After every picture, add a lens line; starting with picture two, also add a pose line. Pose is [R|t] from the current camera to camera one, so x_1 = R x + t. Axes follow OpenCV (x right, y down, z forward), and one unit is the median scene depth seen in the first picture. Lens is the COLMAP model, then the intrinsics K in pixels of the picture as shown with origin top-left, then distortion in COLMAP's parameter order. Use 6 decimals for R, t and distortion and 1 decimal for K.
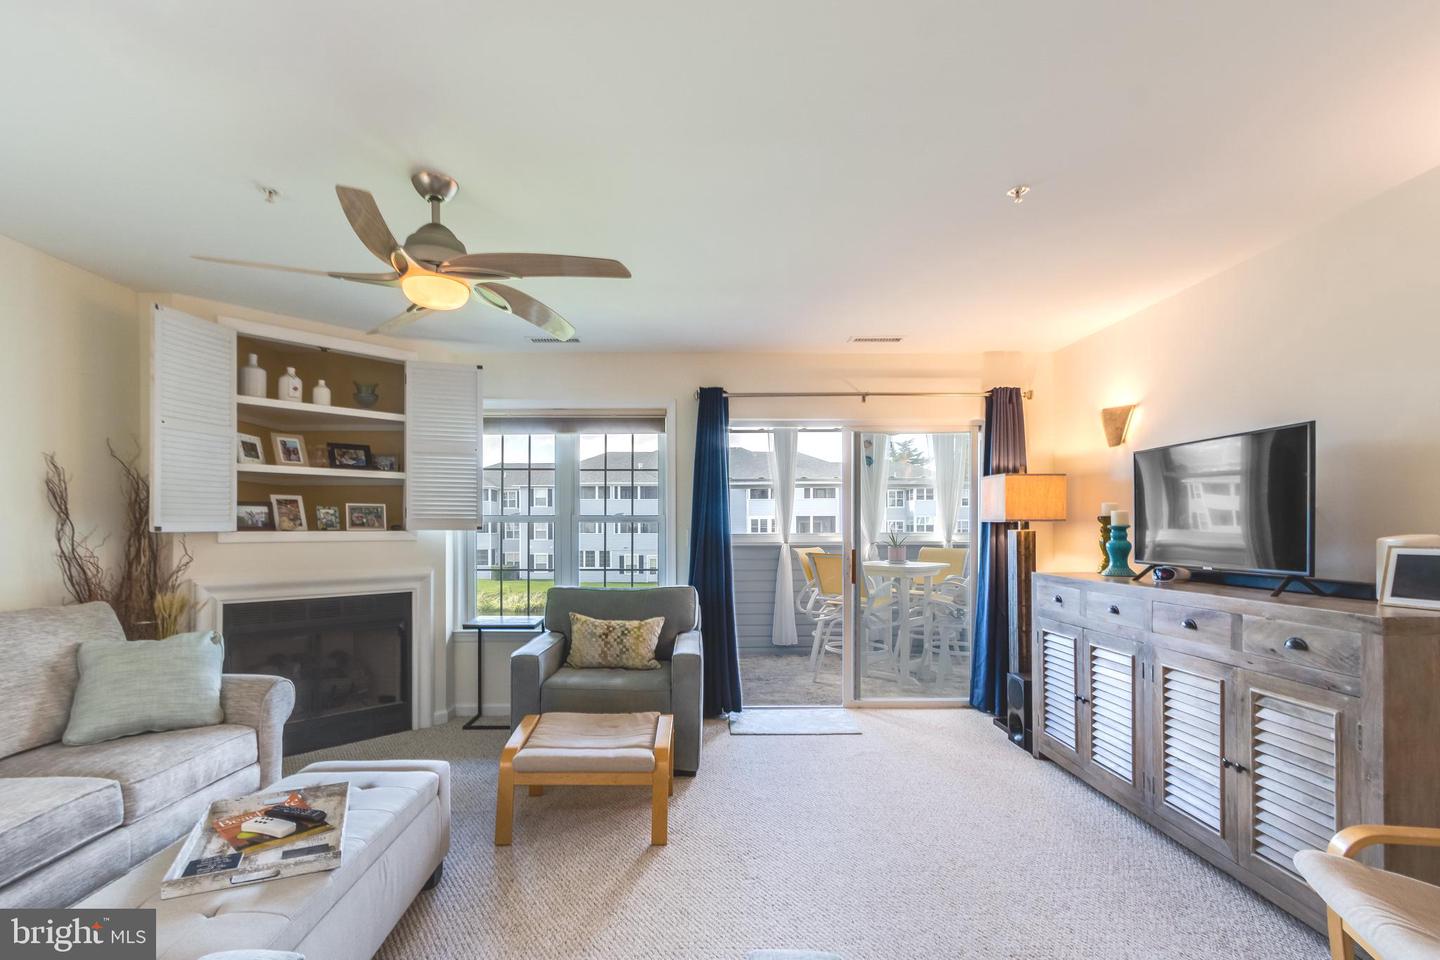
lens RADIAL K [[668.4, 0, 718.7], [0, 668.4, 529.7], [0, 0, 1]] dist [0.001739, -0.001925]
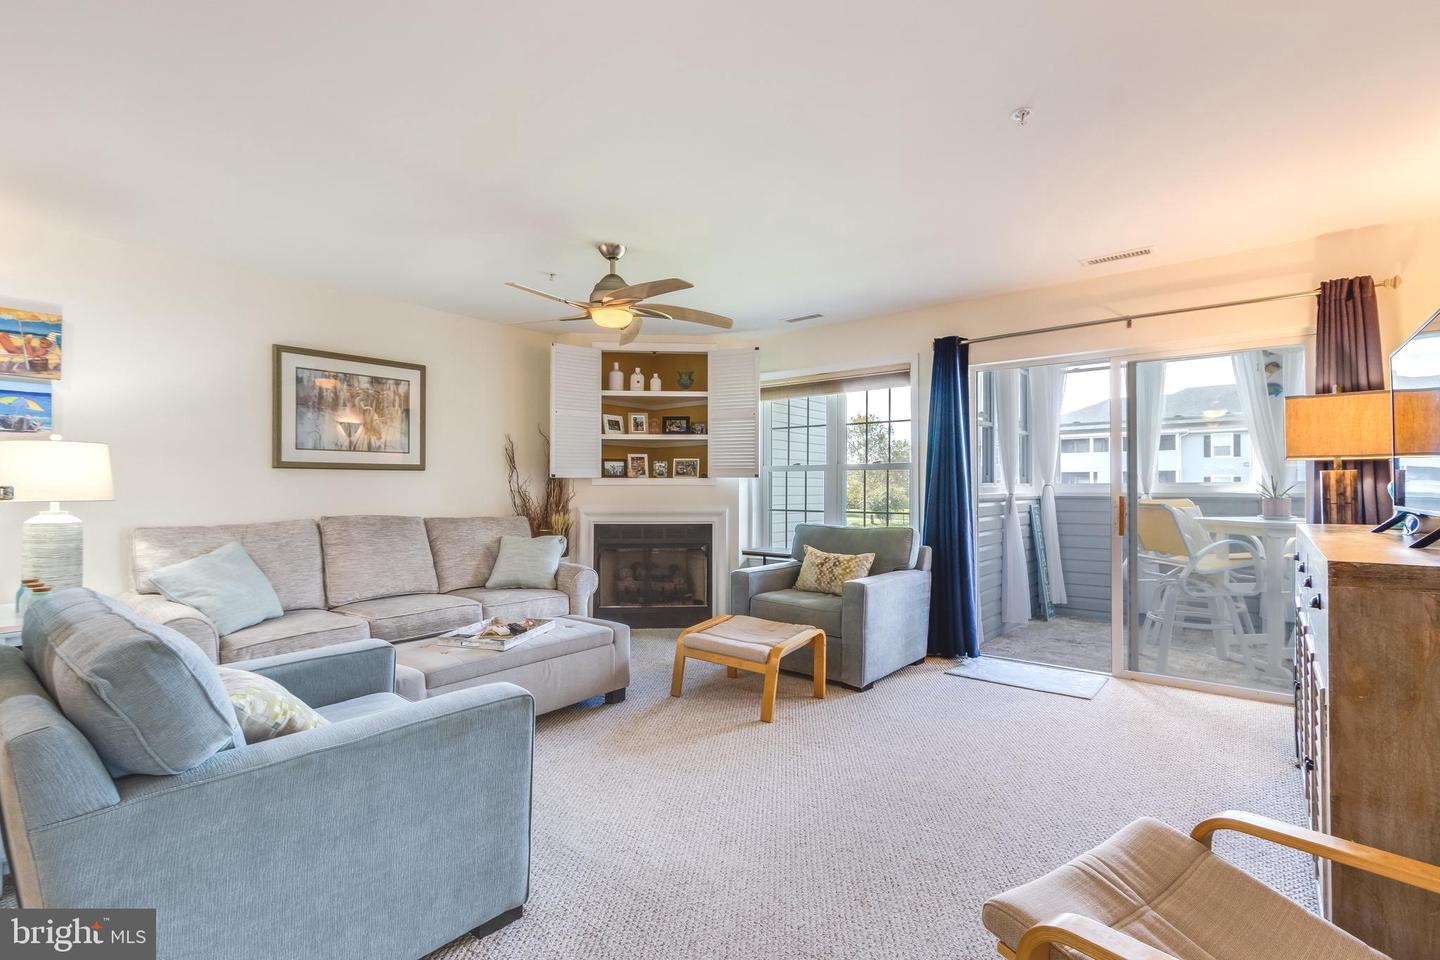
lens RADIAL K [[668.4, 0, 718.4], [0, 668.4, 479.6], [0, 0, 1]] dist [0.001739, -0.001925]
pose [[0.762770, -0.007120, -0.646630, 0.449785], [-0.001117, 0.999923, -0.012327, 0.022914], [0.646668, 0.010125, 0.762704, -0.012492]]
